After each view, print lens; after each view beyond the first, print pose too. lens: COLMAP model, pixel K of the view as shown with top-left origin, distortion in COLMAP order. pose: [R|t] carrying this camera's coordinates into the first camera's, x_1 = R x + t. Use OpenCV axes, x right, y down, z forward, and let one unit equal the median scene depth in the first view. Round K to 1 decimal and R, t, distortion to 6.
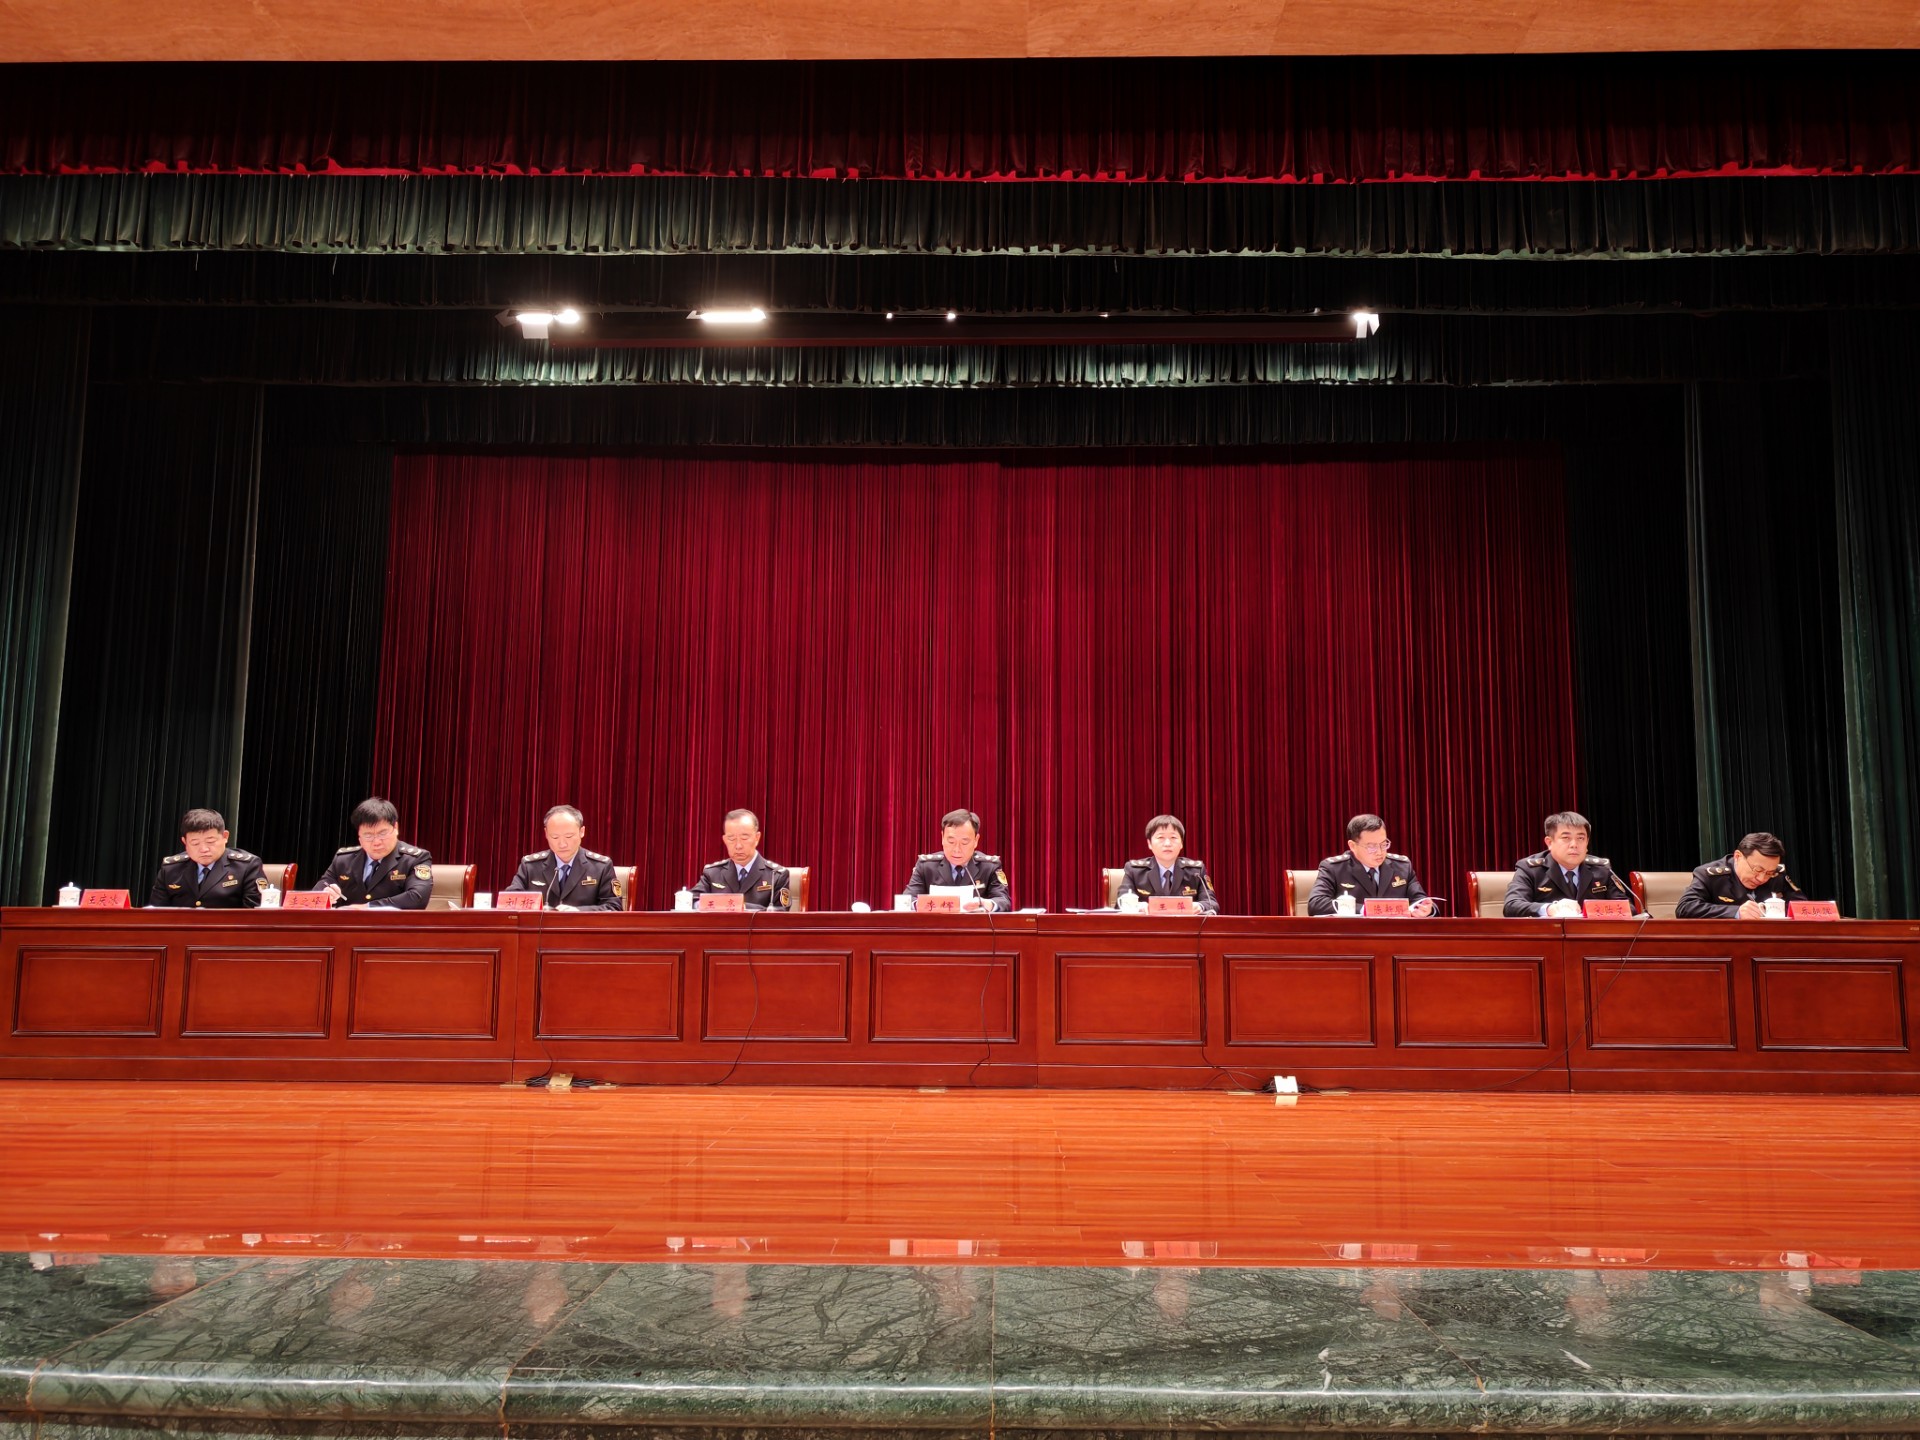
lens RADIAL K [[1509.5, 0, 964.6], [0, 1509.5, 711.3], [0, 0, 1]] dist [0.005484, 0.003873]
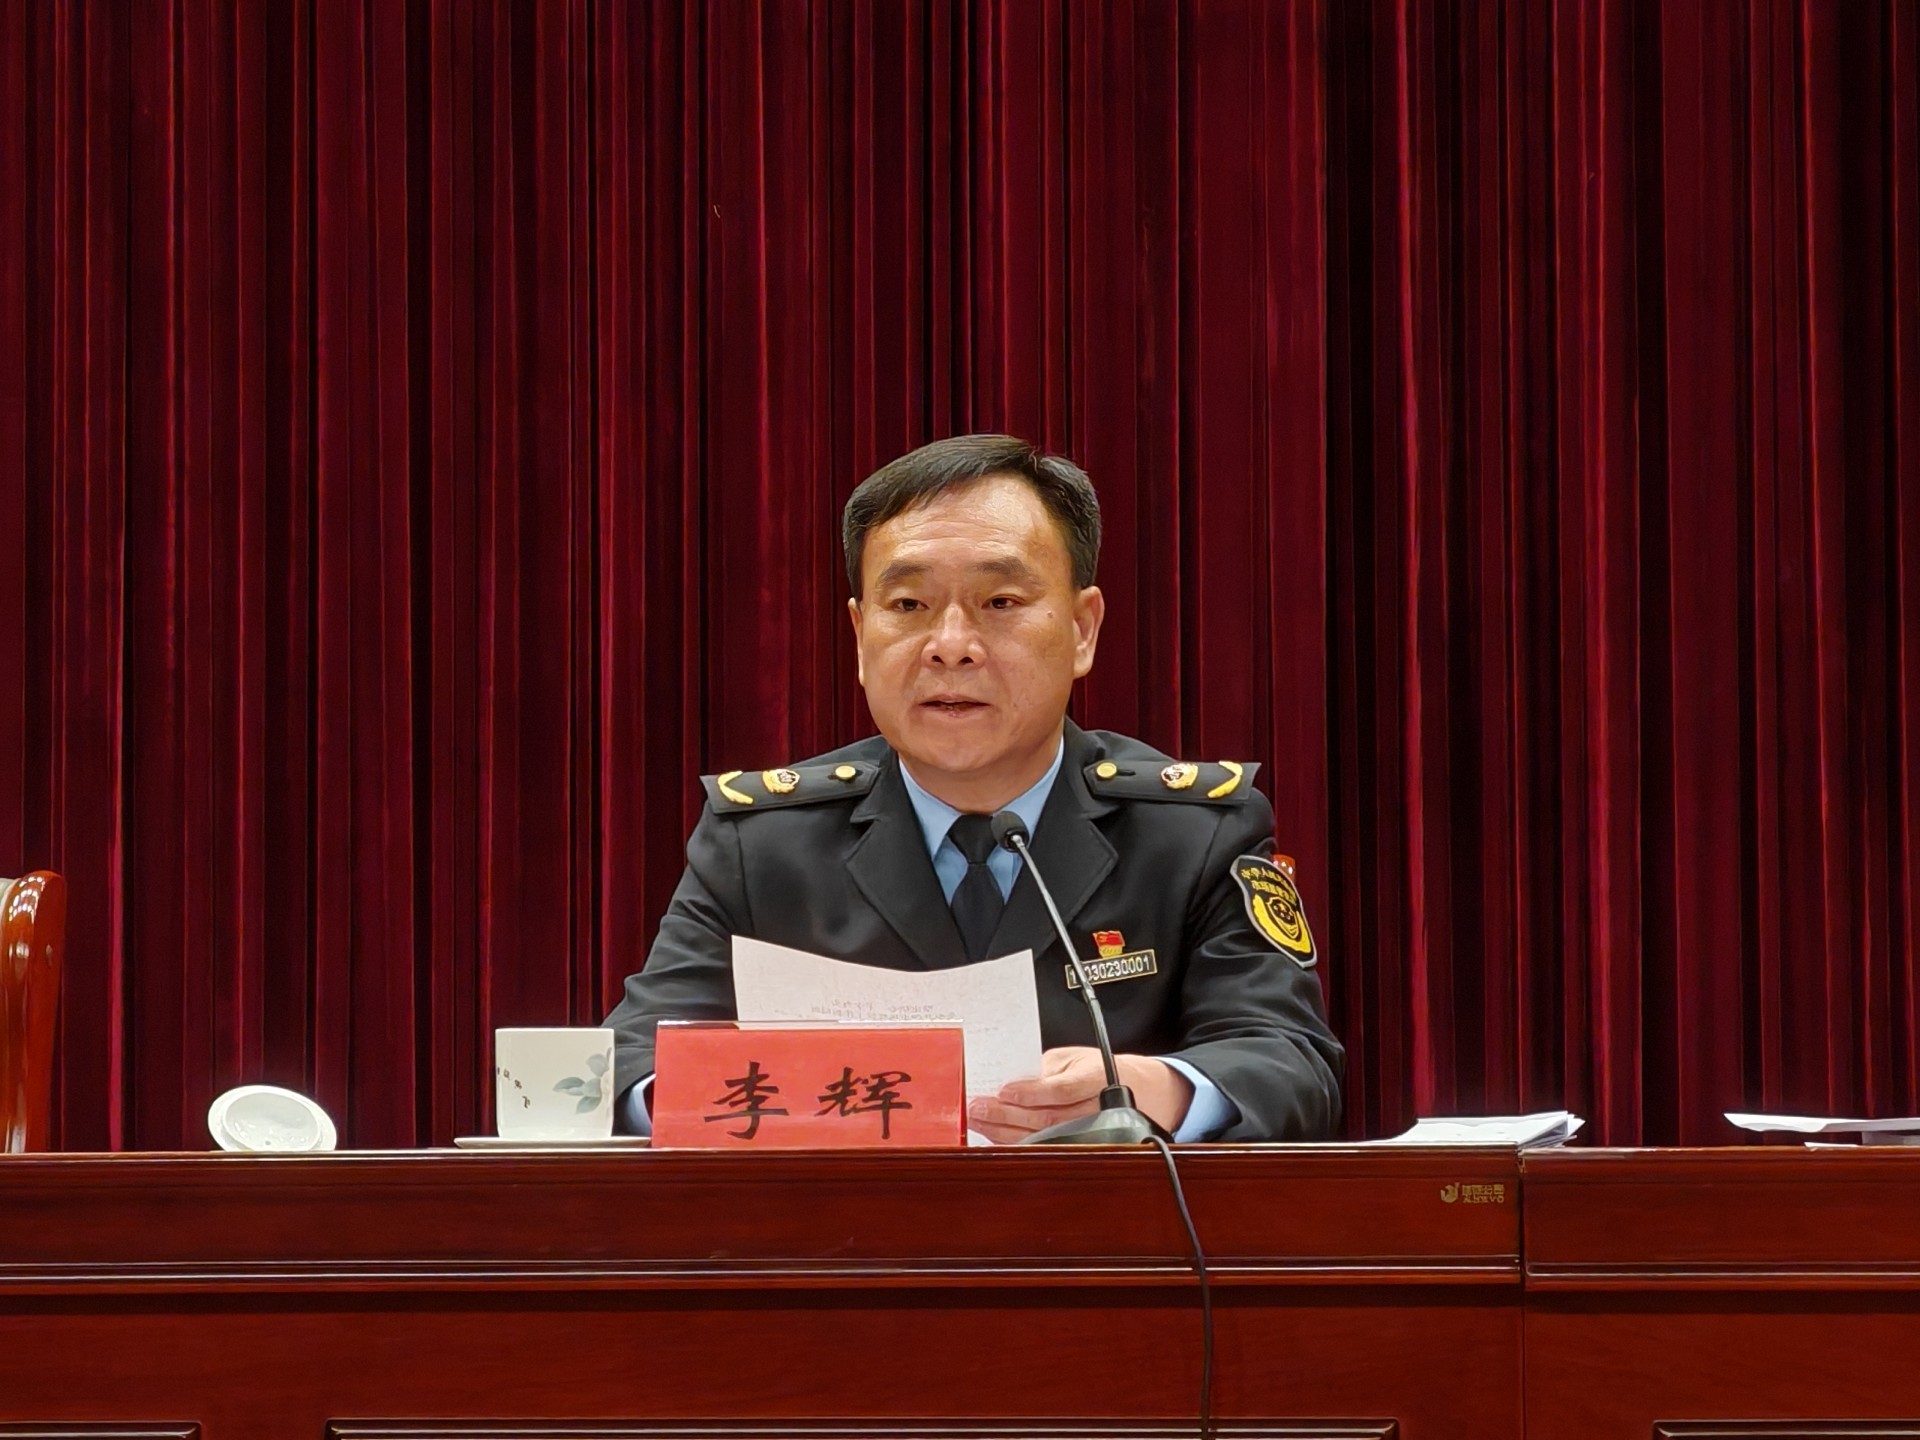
lens RADIAL K [[6383.3, 0, 960.0], [0, 6383.3, 720.0], [0, 0, 1]] dist [-0.125164, -1.243156]
pose [[0.998929, -0.013601, -0.044232, 0.022747], [0.016323, 0.997957, 0.061773, 0.055975], [0.043301, -0.062429, 0.997110, 0.403777]]
